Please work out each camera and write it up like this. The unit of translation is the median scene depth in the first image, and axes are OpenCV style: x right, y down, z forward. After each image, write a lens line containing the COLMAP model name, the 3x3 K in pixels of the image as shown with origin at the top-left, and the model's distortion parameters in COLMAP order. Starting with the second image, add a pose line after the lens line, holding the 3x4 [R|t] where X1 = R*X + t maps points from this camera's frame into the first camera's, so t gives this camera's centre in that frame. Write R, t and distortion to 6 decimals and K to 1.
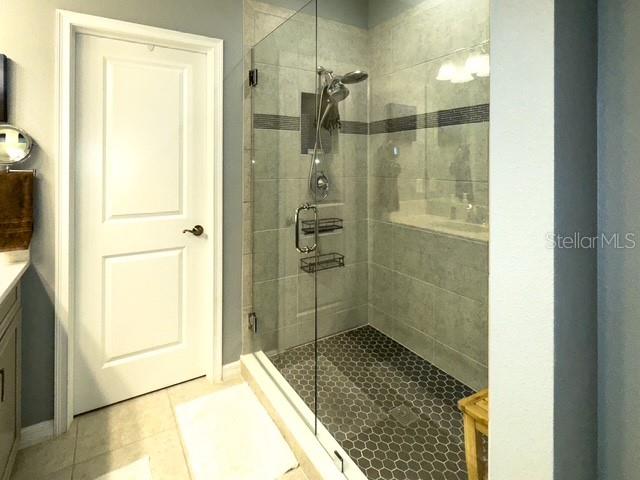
lens RADIAL K [[342.9, 0, 319.8], [0, 342.9, 206.8], [0, 0, 1]] dist [0.001303, 0.000711]
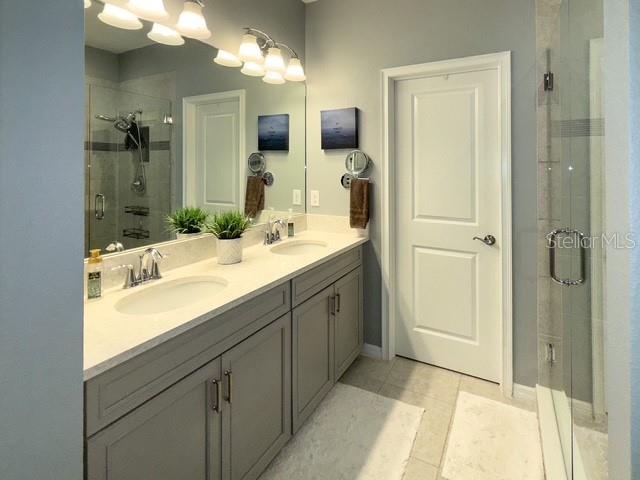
lens RADIAL K [[332.1, 0, 320.0], [0, 332.1, 240.0], [0, 0, 1]] dist [-0.001321, -0.000466]
pose [[0.486753, 0.185216, -0.853678, 0.276476], [-0.117788, 0.982255, 0.145951, -0.019071], [0.865562, 0.029511, 0.499932, 0.046995]]
